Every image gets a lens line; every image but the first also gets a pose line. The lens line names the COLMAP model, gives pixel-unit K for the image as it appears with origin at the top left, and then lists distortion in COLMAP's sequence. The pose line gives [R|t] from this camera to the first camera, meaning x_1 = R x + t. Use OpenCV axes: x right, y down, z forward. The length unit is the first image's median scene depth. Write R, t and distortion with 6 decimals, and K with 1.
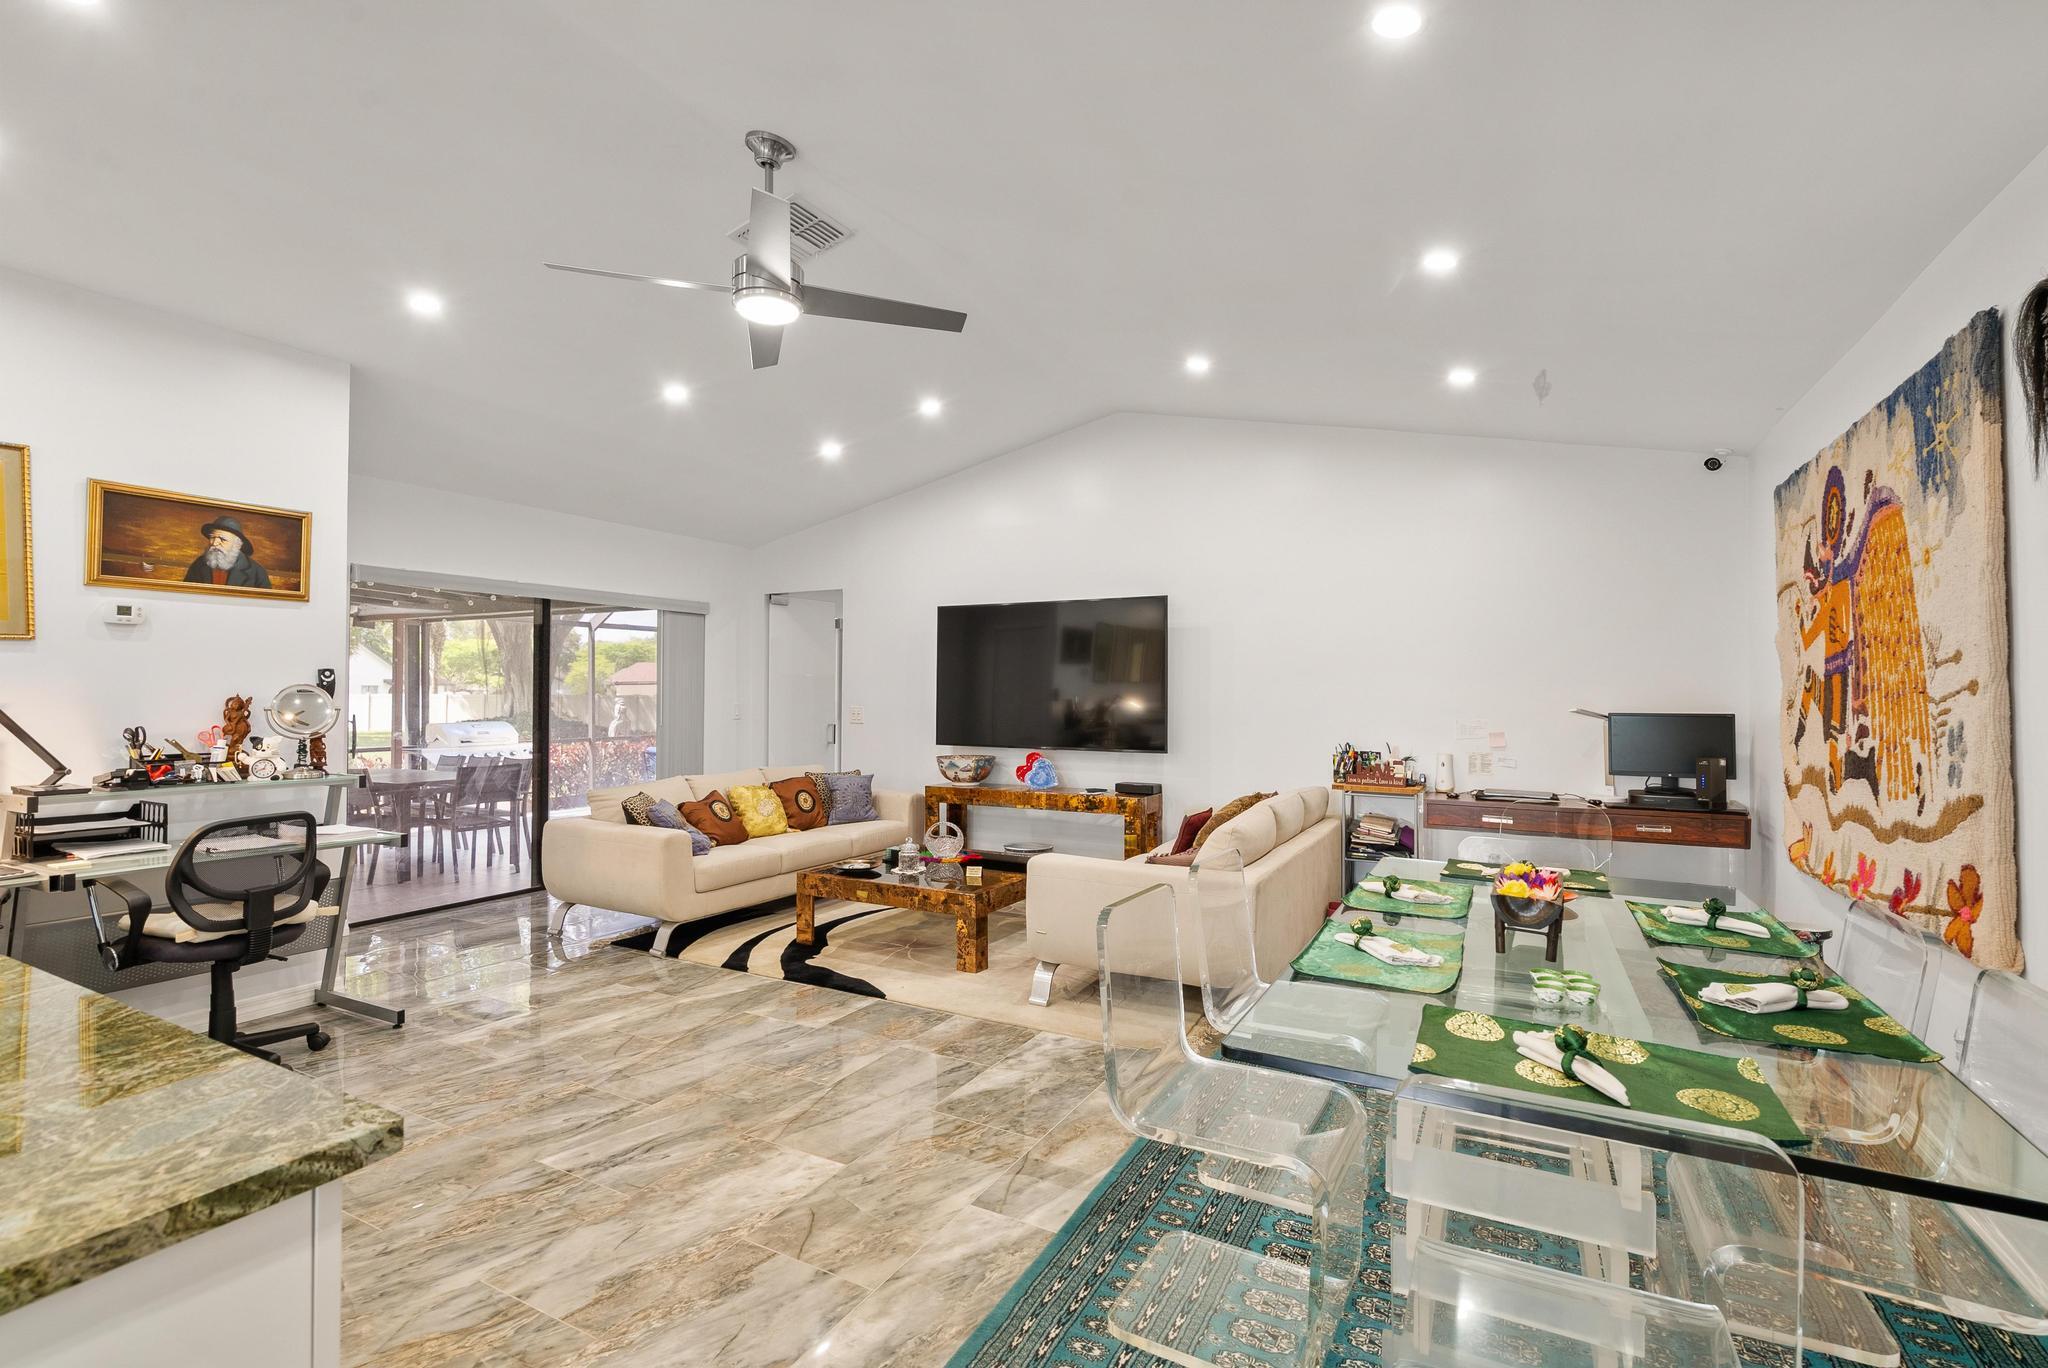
lens RADIAL K [[926.6, 0, 1022.3], [0, 926.6, 675.9], [0, 0, 1]] dist [-0.002542, 0.000294]
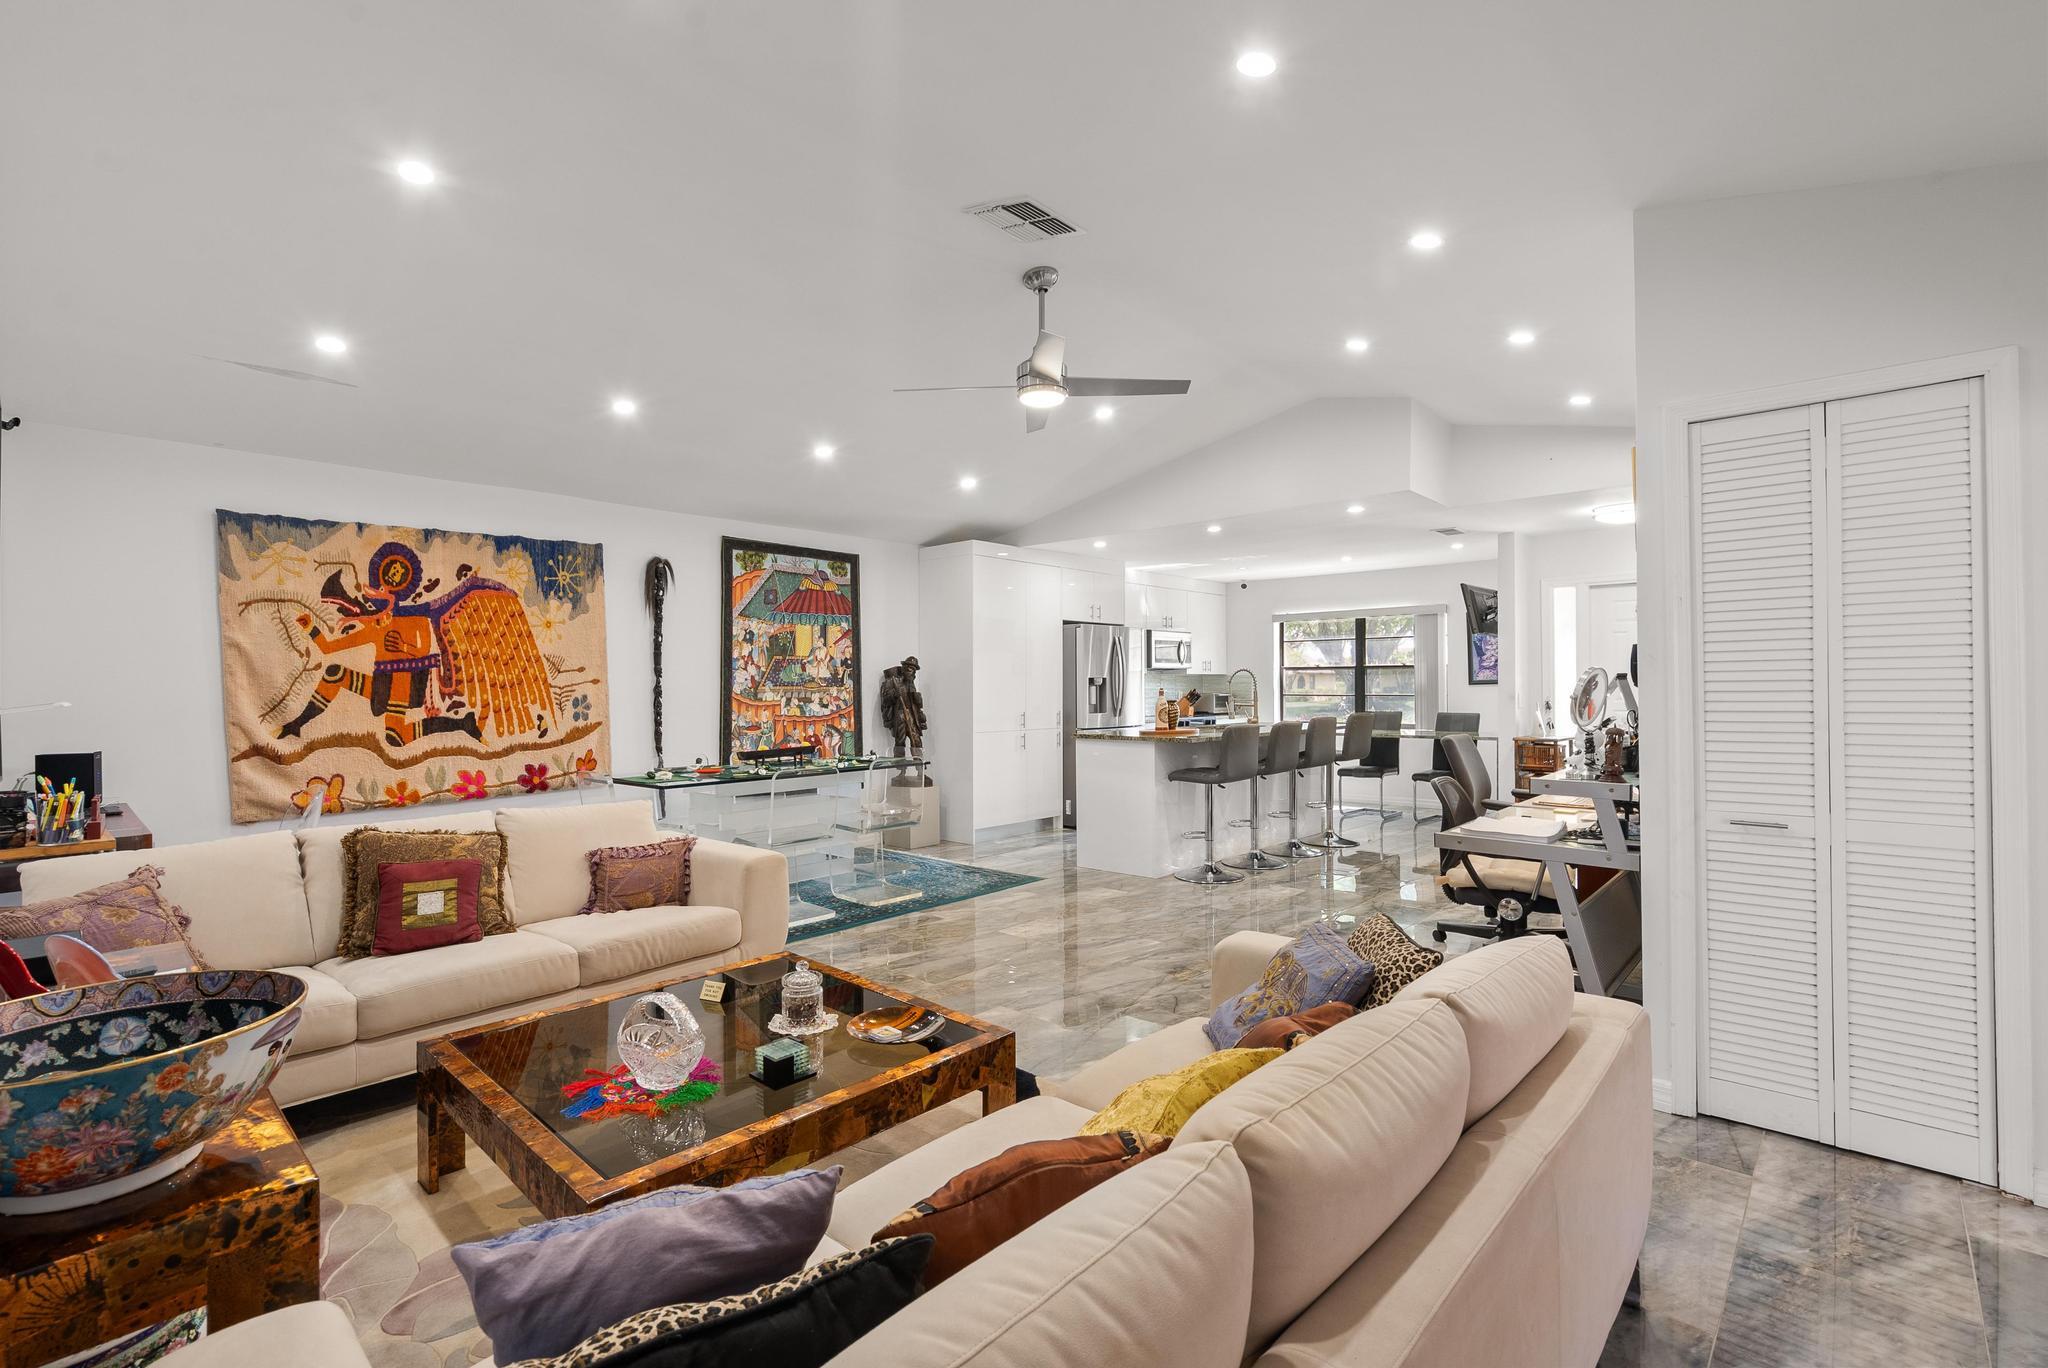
lens RADIAL K [[923.6, 0, 1027.4], [0, 923.6, 678.0], [0, 0, 1]] dist [-0.019743, 0.016041]
pose [[-0.970167, 0.004683, 0.242391, -0.542513], [-0.001628, 0.999665, -0.025831, 0.045222], [-0.242431, -0.025455, -0.969835, 2.157727]]
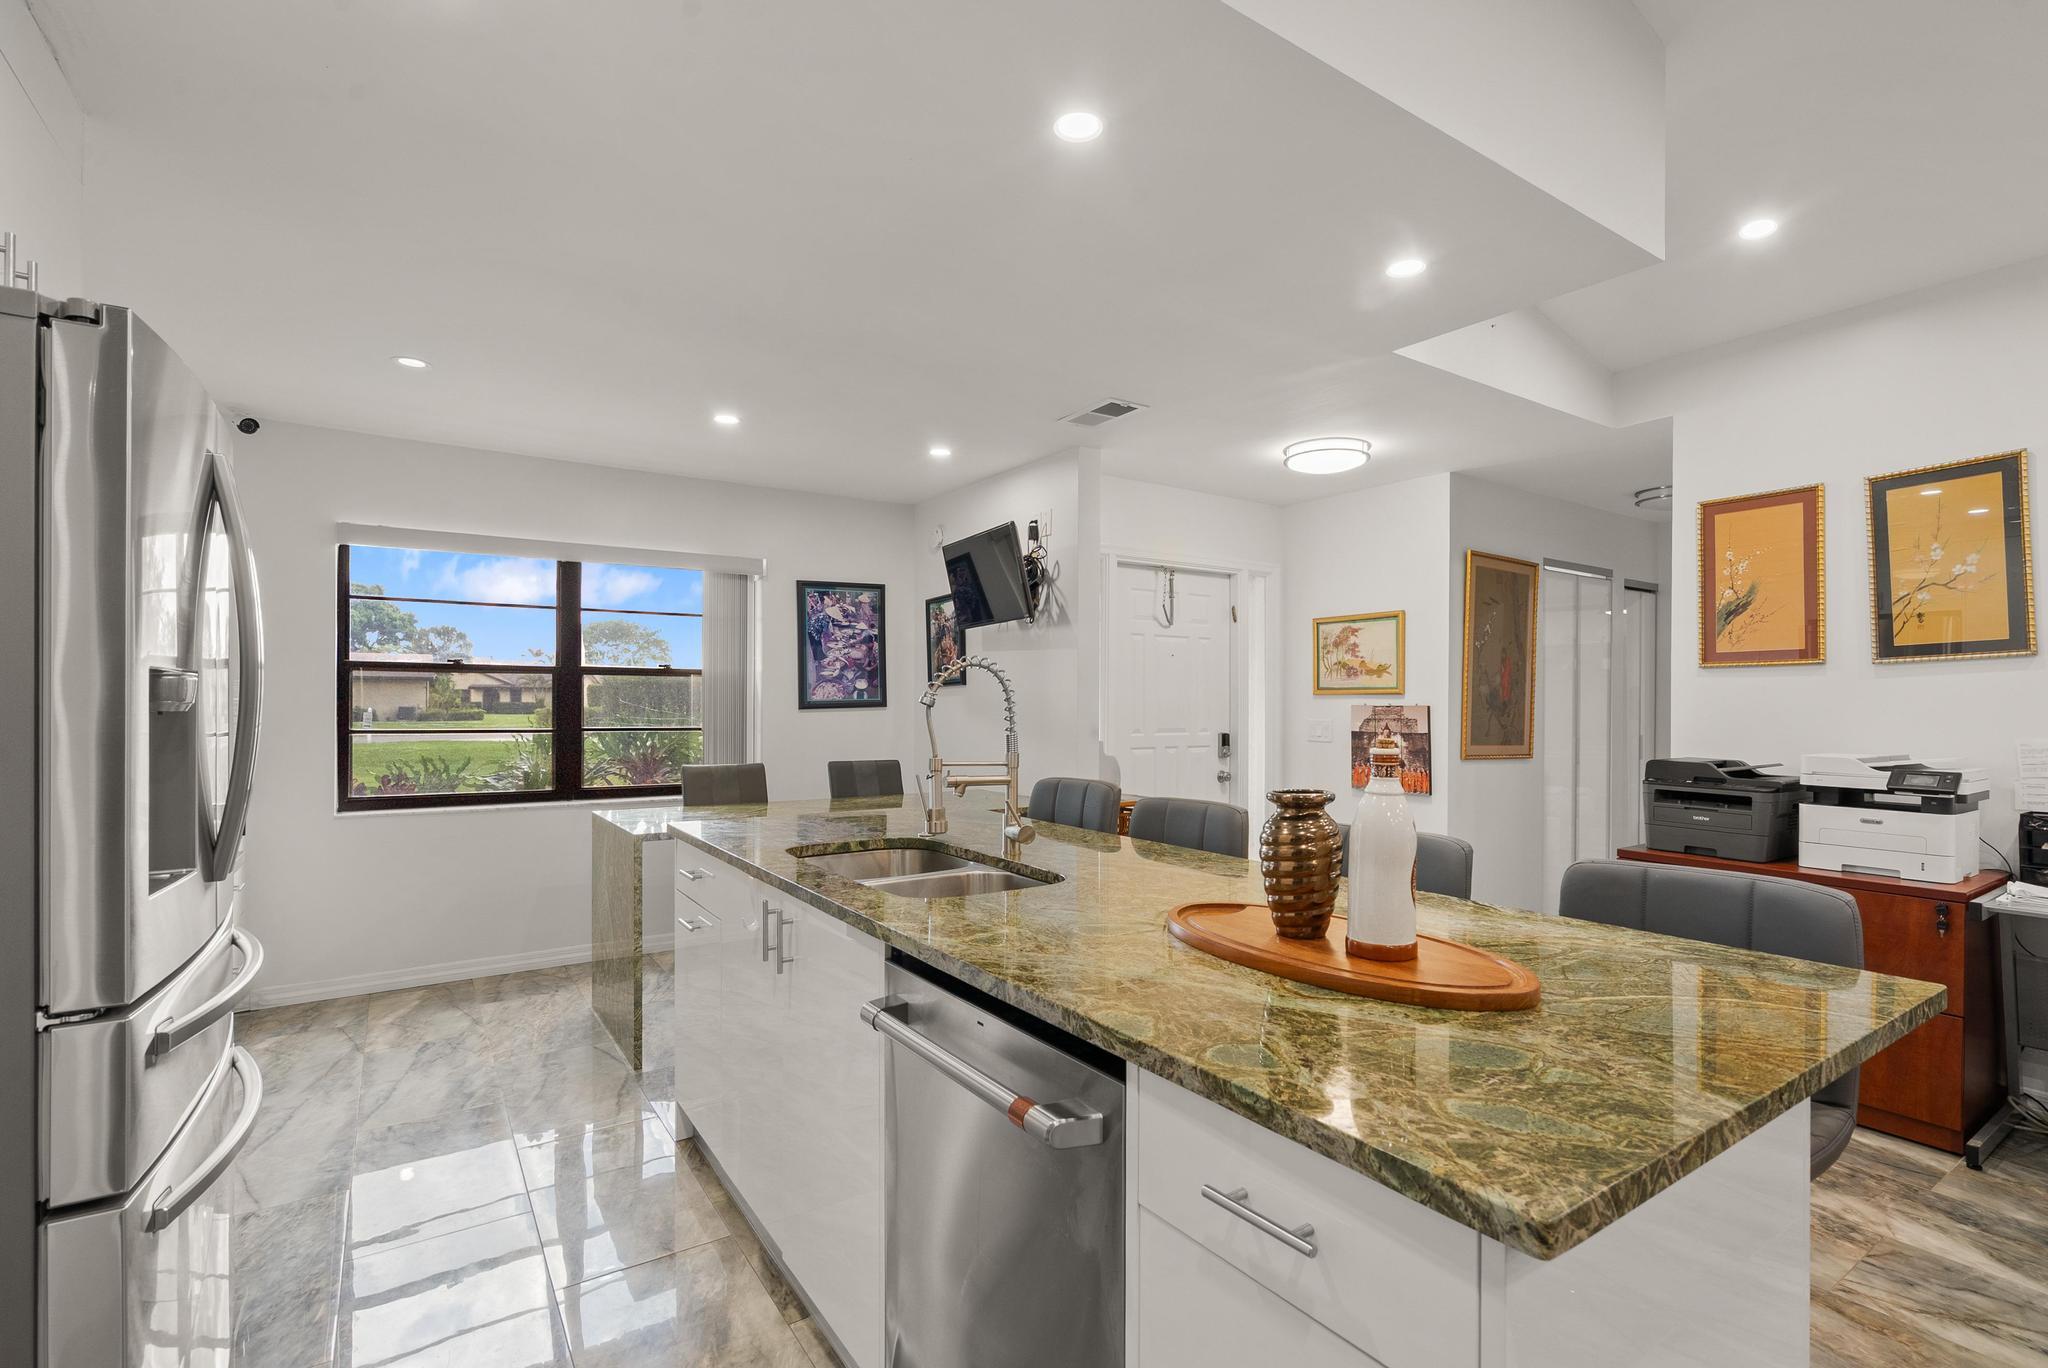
lens RADIAL K [[935.3, 0, 1028.5], [0, 935.3, 700.6], [0, 0, 1]] dist [-0.003800, 0.000670]
pose [[-0.464576, -0.006041, -0.885513, 0.067068], [0.012496, 0.999832, -0.013377, 0.004576], [0.885445, -0.017280, -0.464423, 0.236138]]
